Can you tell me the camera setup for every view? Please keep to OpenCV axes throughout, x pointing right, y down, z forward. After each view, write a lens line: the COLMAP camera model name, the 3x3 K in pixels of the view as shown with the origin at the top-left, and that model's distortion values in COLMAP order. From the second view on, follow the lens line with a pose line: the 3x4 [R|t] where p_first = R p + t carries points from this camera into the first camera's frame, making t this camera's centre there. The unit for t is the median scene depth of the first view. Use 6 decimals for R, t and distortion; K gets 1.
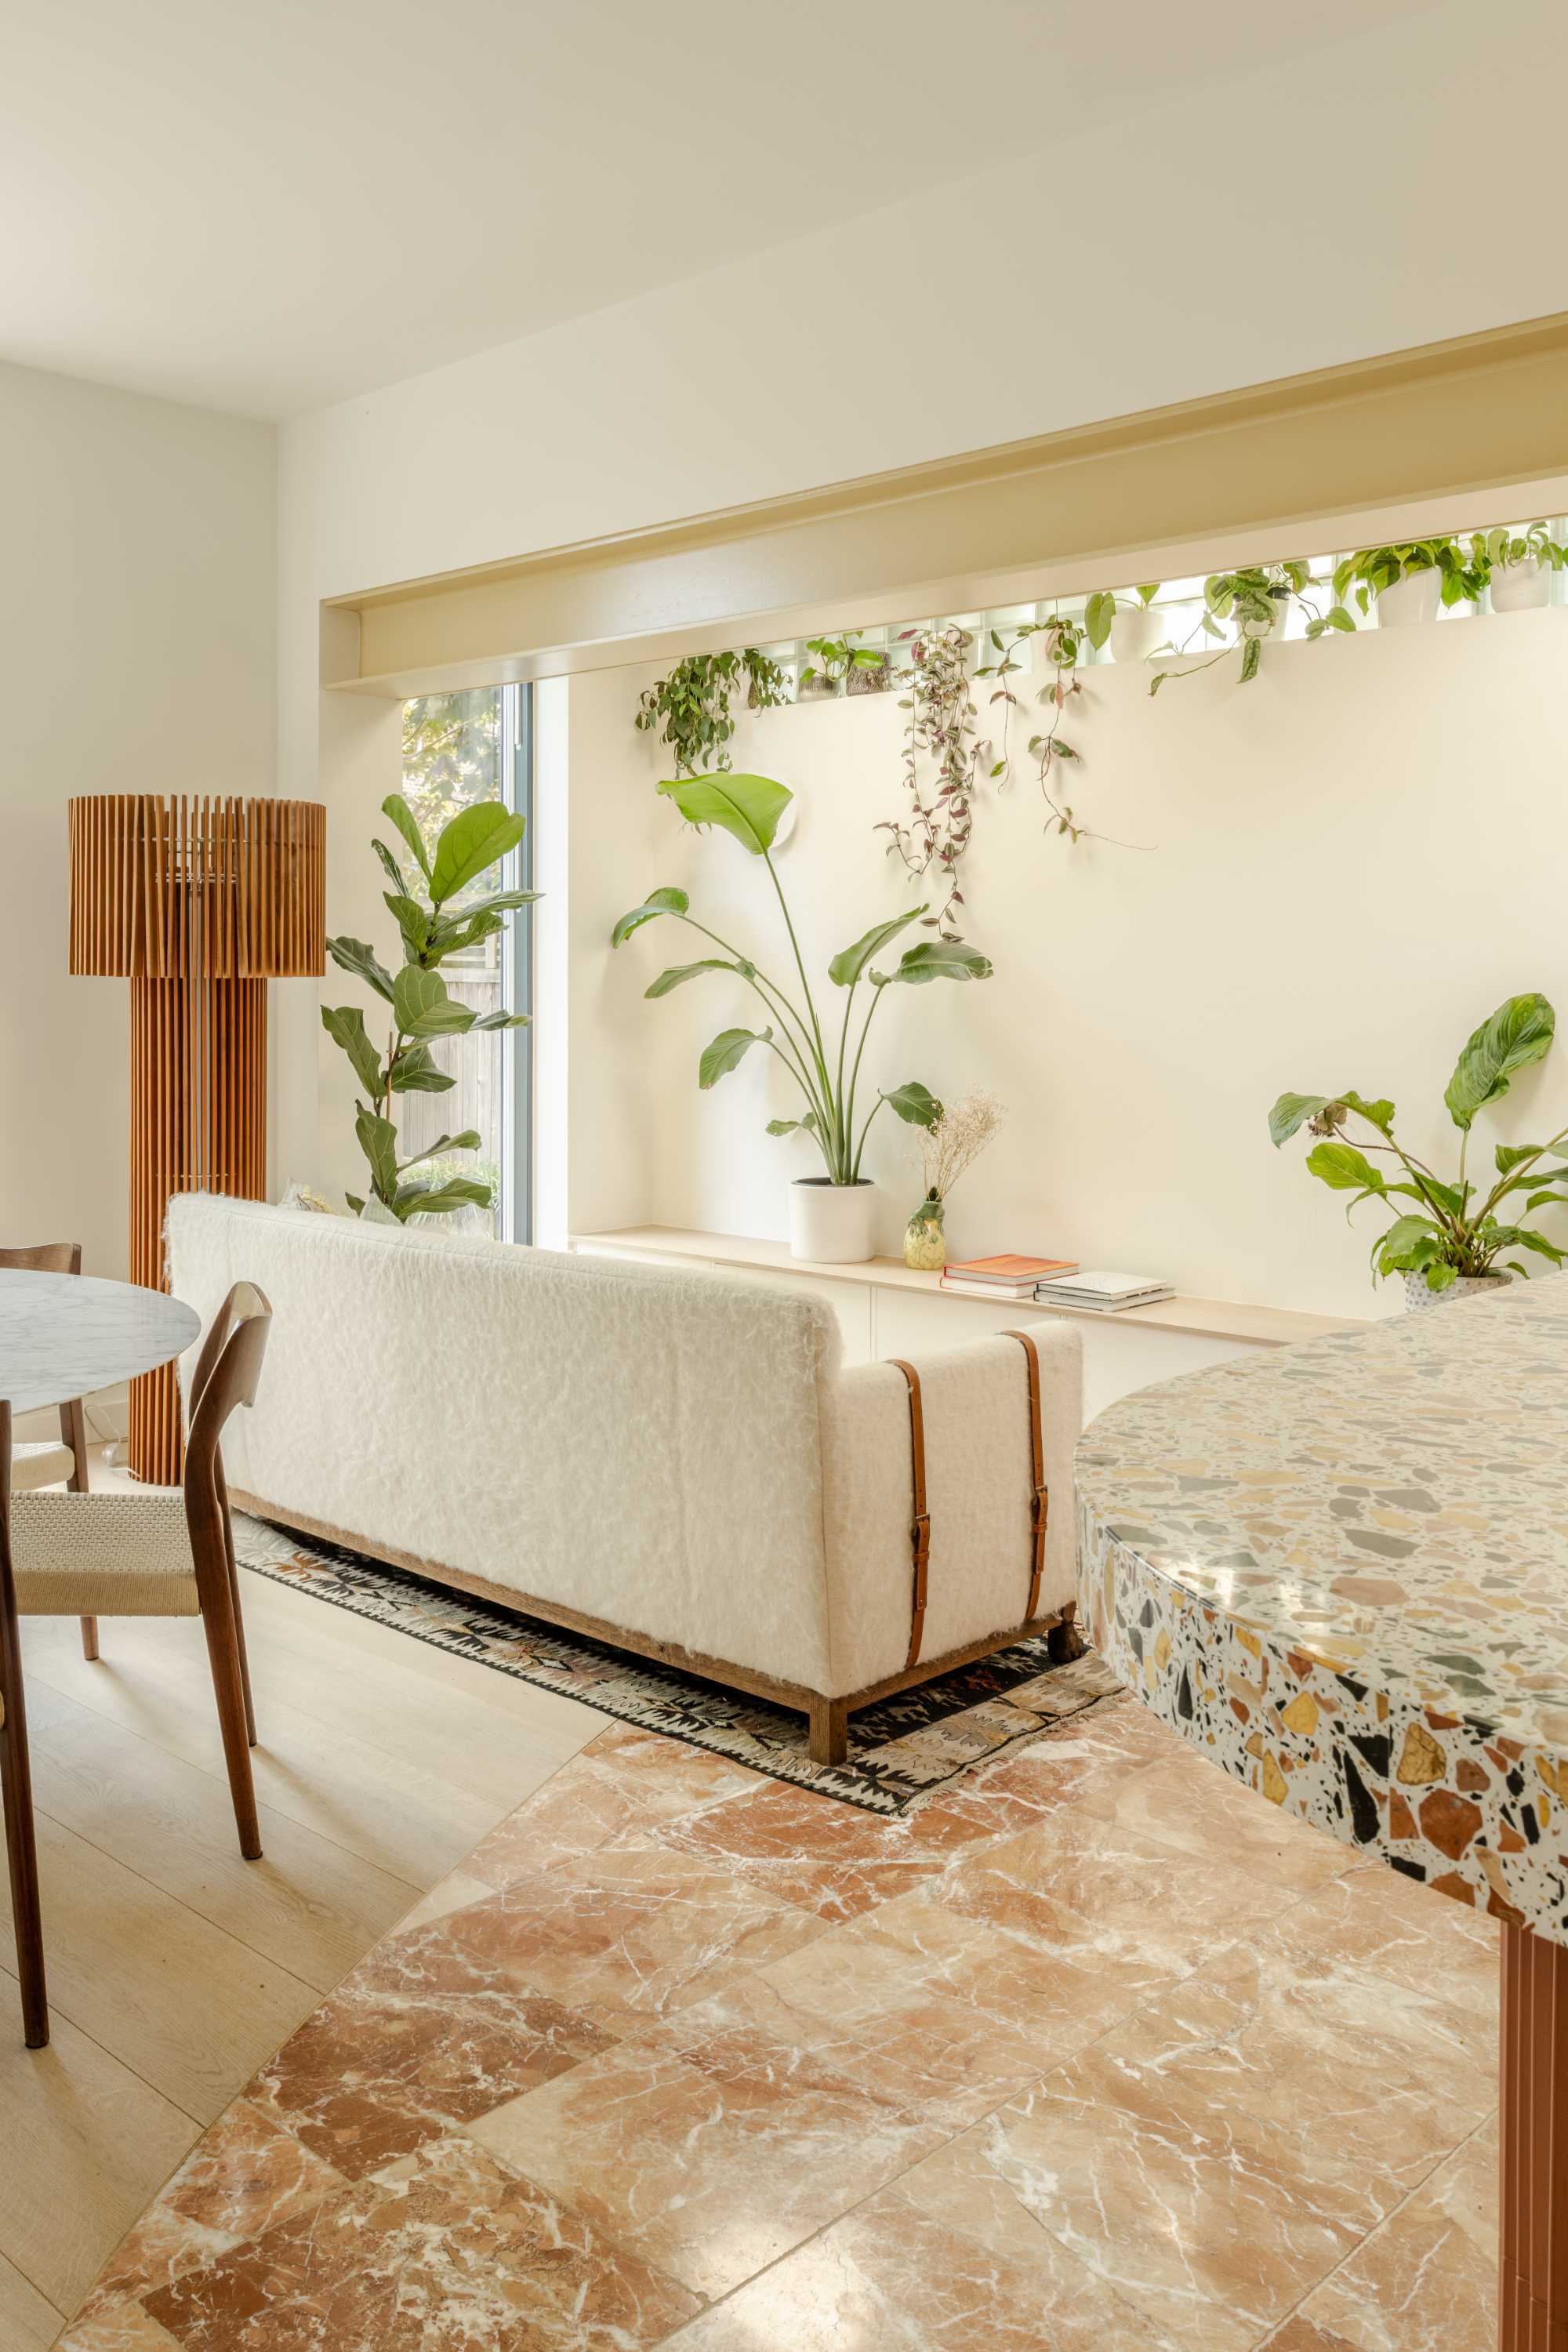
lens RADIAL K [[1946.2, 0, 709.9], [0, 1946.2, 1016.0], [0, 0, 1]] dist [0.001654, -0.000650]
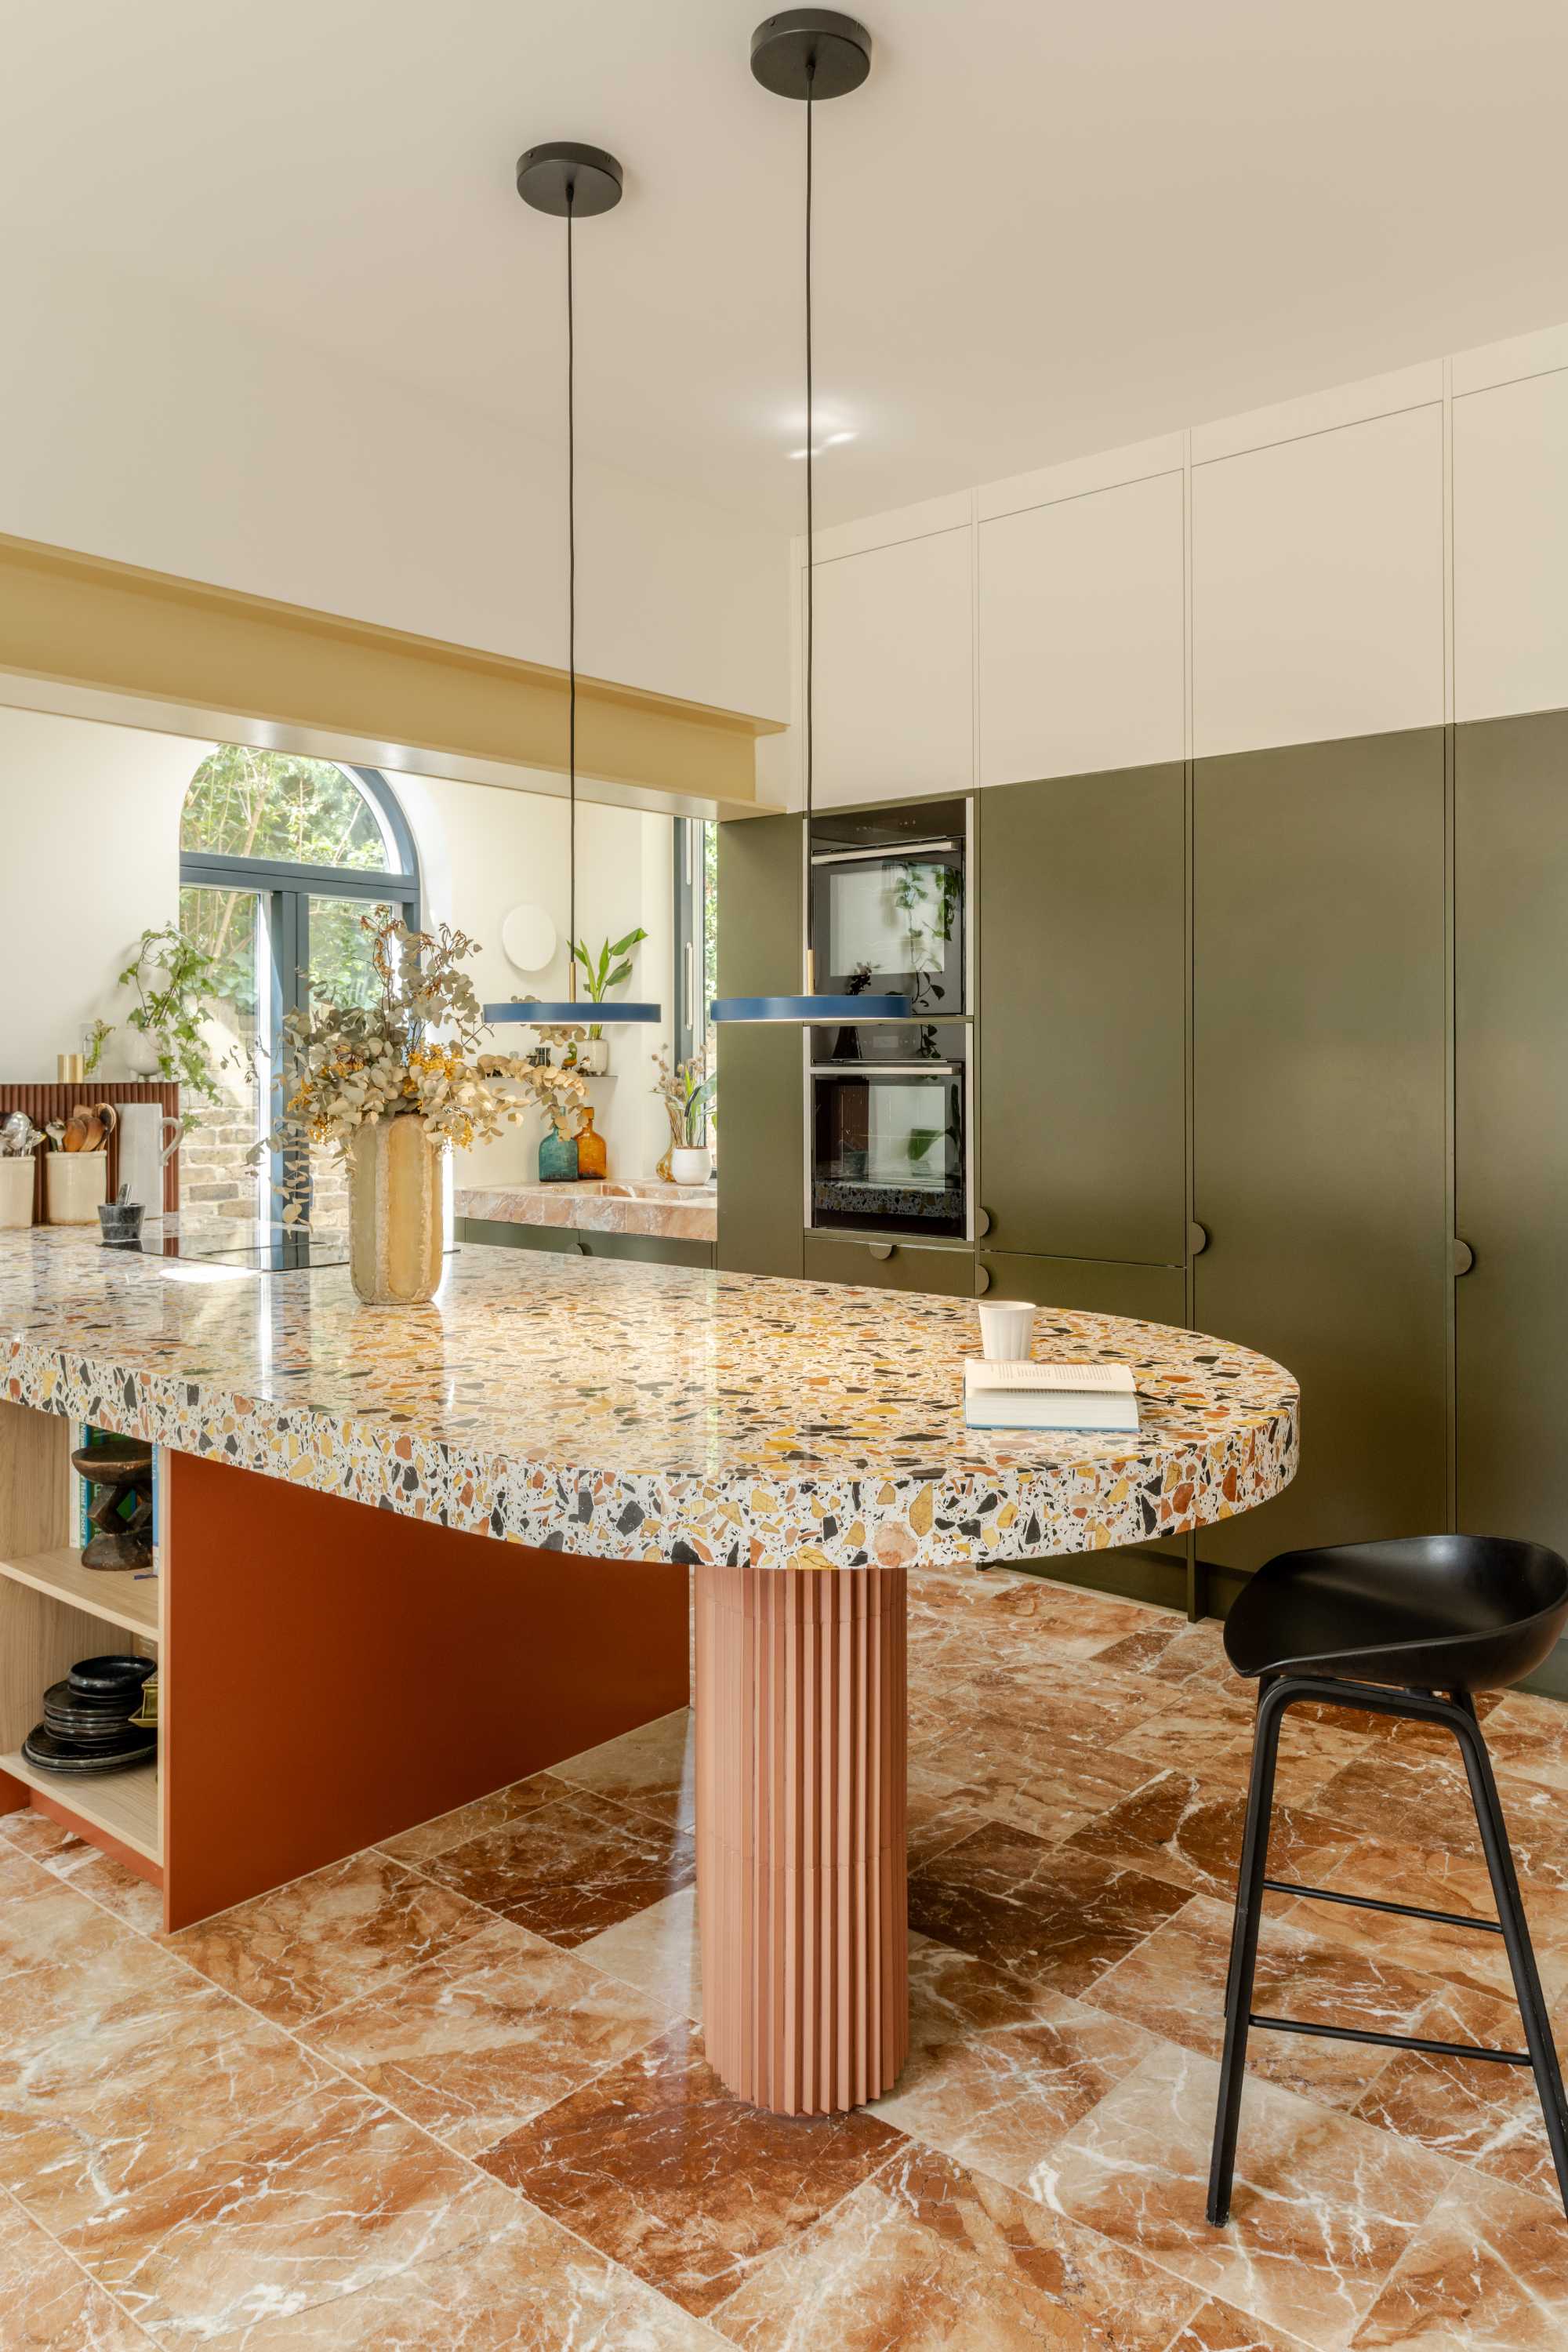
lens RADIAL K [[1605.9, 0, 767.5], [0, 1605.9, 1065.4], [0, 0, 1]] dist [-0.001845, -0.005780]
pose [[-0.069112, -0.001110, 0.997608, -0.354681], [0.025978, 0.999658, 0.002912, -0.023465], [-0.997271, 0.026117, -0.069059, 0.400650]]
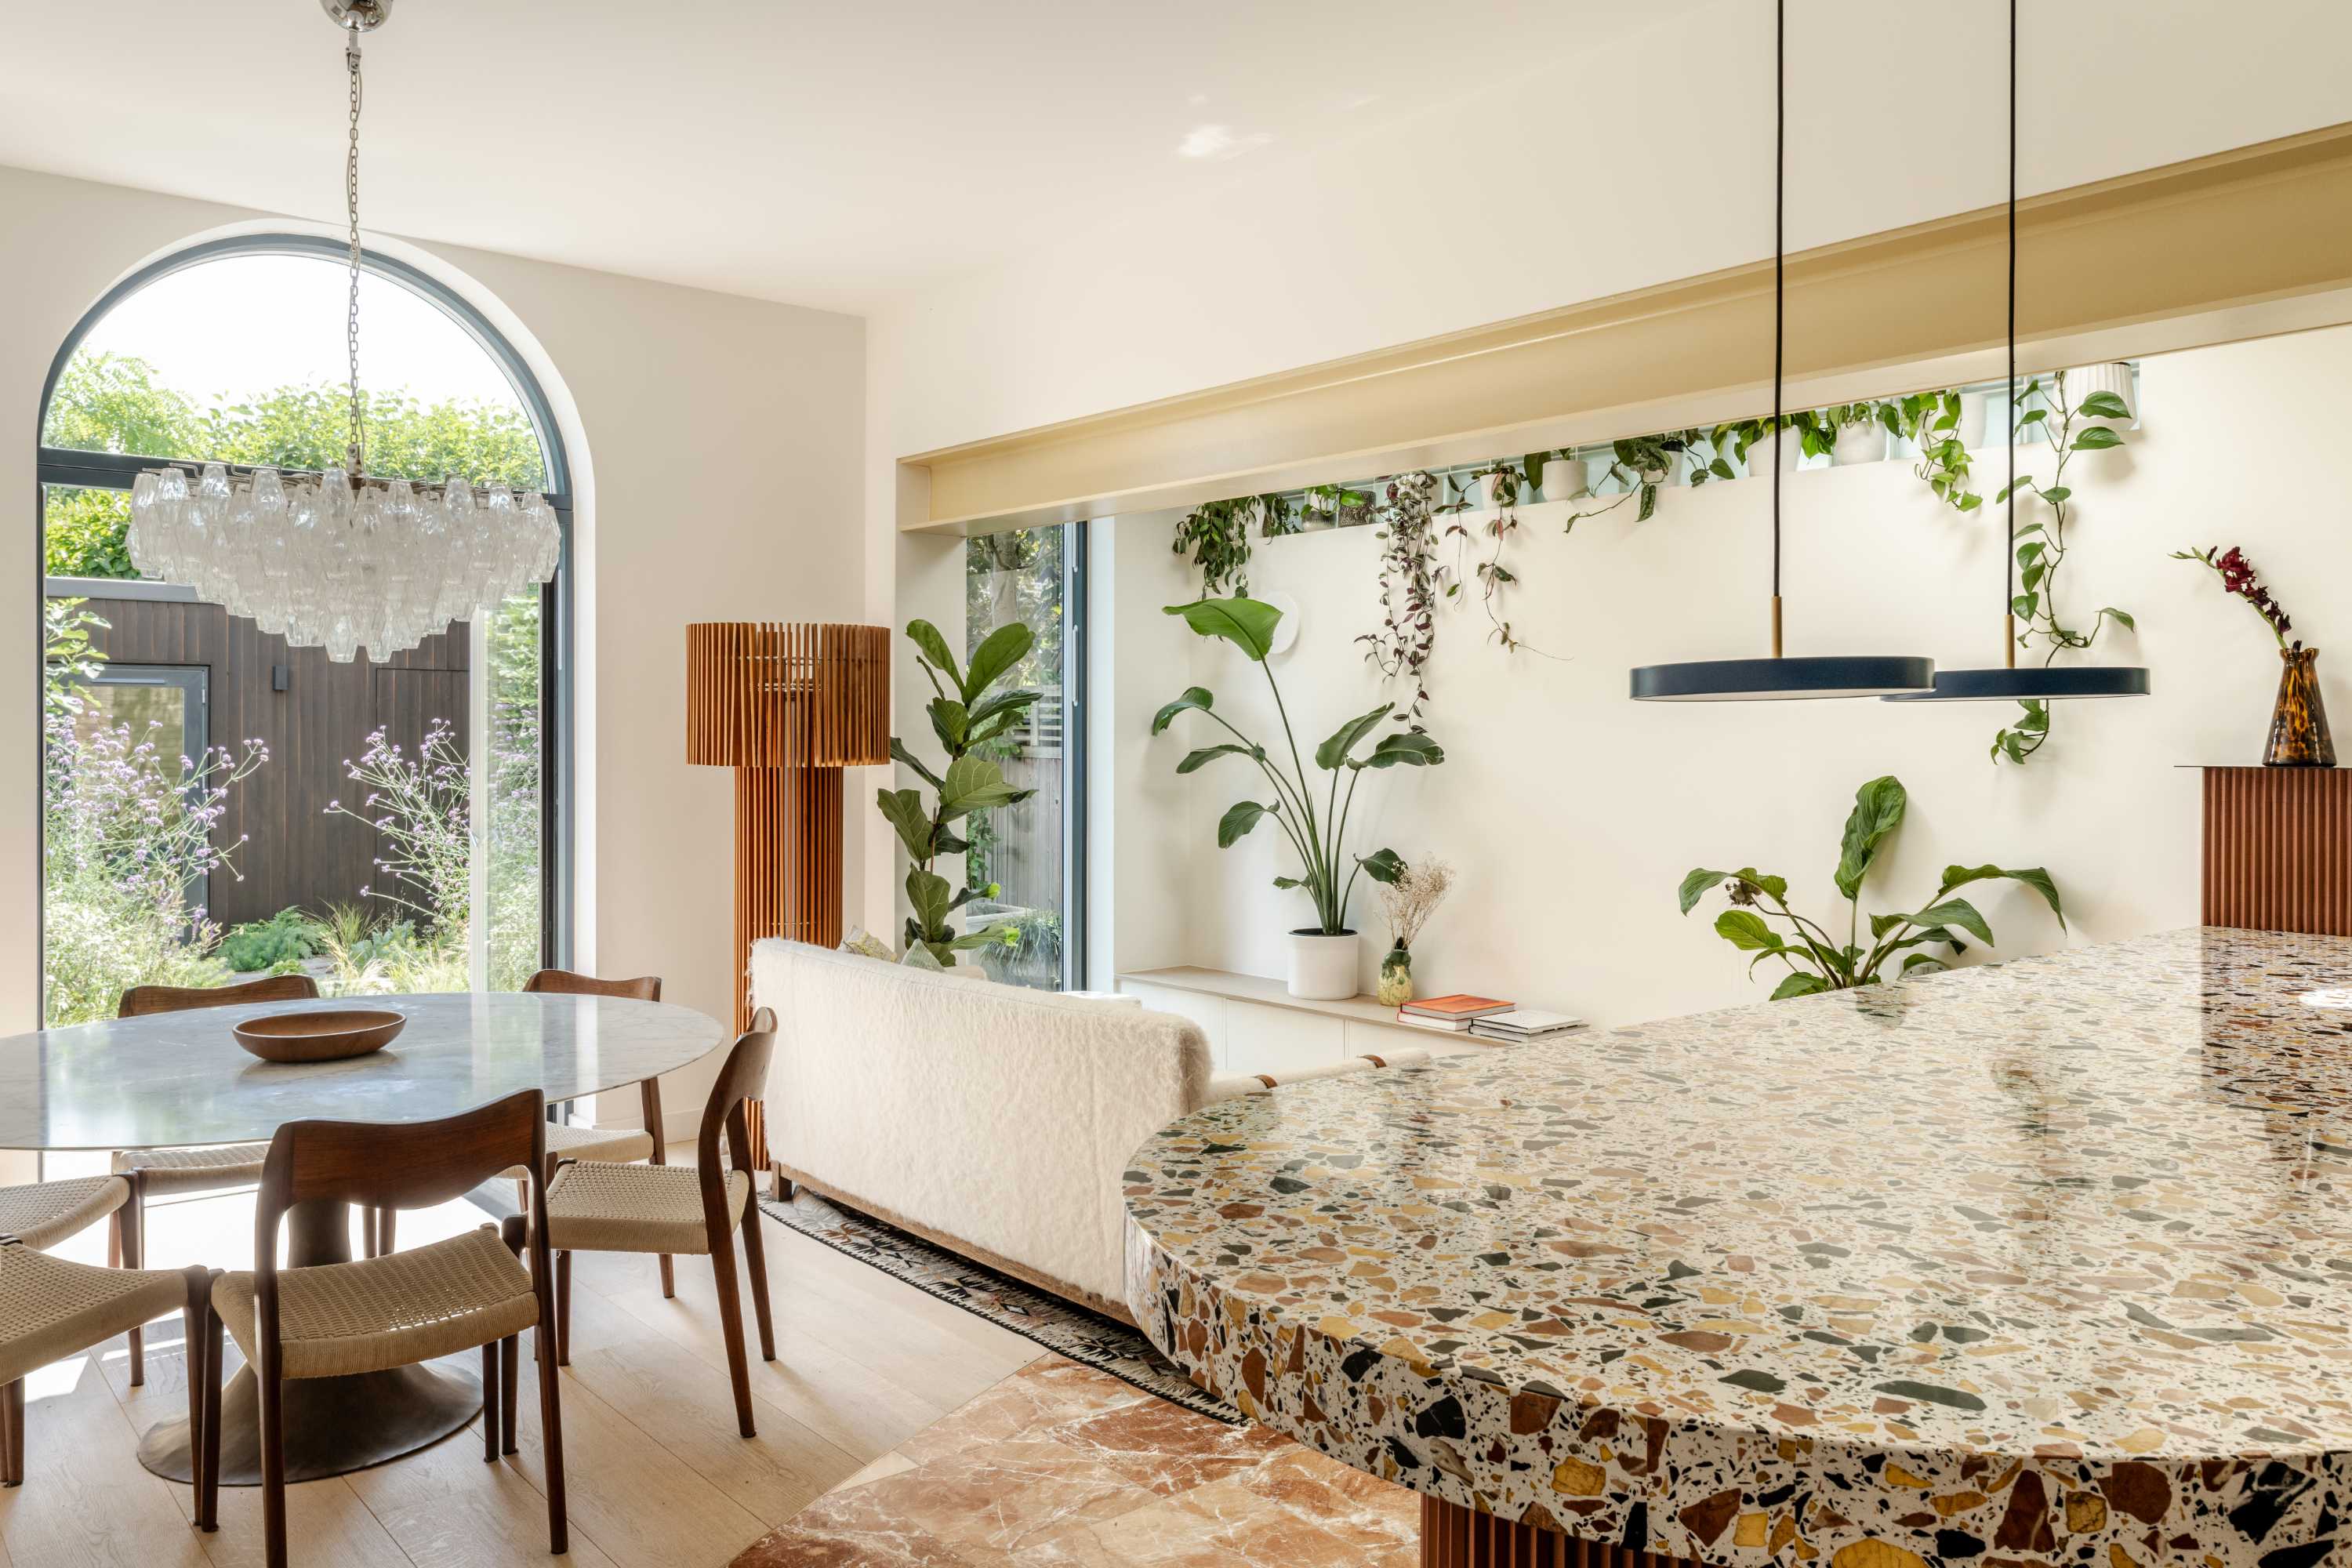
lens RADIAL K [[1717.8, 0, 1183.3], [0, 1717.8, 764.1], [0, 0, 1]] dist [0.003371, -0.003278]
pose [[0.996286, 0.001566, -0.086086, 0.125179], [-0.002312, 0.999961, -0.008575, -0.016843], [0.086070, 0.008742, 0.996251, -0.120278]]
